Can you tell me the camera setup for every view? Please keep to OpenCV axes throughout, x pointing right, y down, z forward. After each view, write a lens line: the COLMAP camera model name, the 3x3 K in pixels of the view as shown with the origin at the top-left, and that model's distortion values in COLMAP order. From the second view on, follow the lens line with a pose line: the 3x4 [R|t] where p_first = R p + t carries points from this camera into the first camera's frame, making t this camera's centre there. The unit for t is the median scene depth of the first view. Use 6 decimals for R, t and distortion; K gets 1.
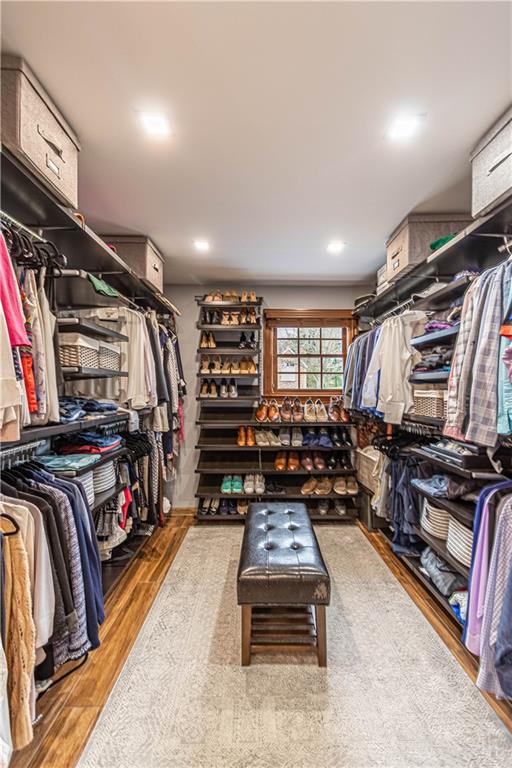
lens RADIAL K [[351.3, 0, 256.2], [0, 351.3, 386.6], [0, 0, 1]] dist [0.029640, -0.002258]
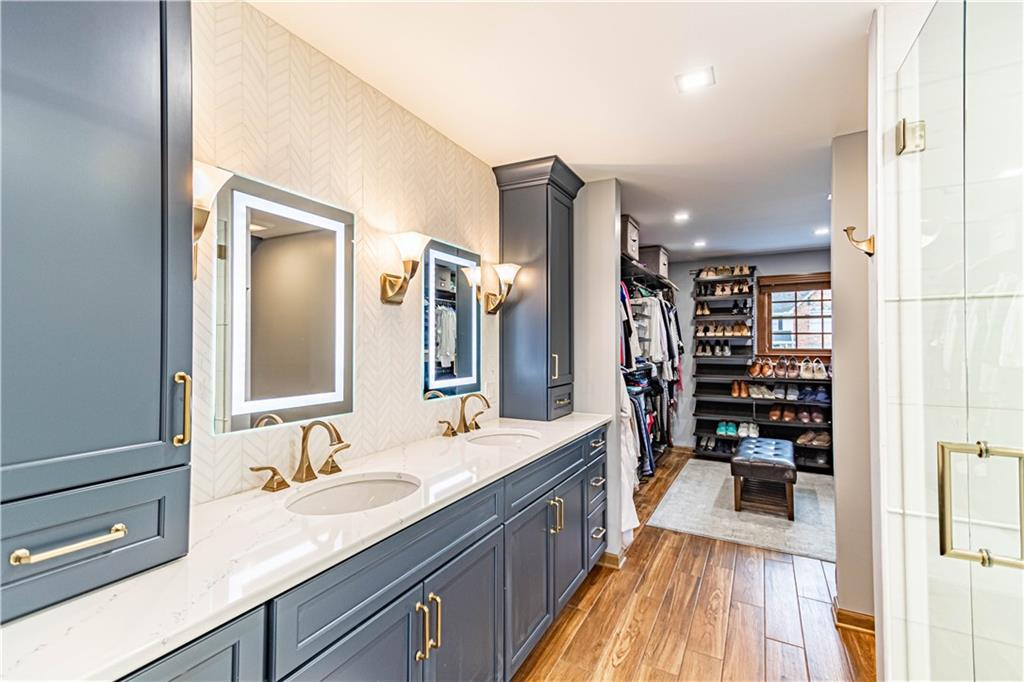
lens RADIAL K [[468.4, 0, 494.2], [0, 468.4, 337.6], [0, 0, 1]] dist [0.029640, -0.002258]
pose [[0.866138, -0.009568, -0.499713, 0.050751], [0.005089, 0.999934, -0.010325, -0.018389], [0.499779, 0.006400, 0.866129, -0.768003]]
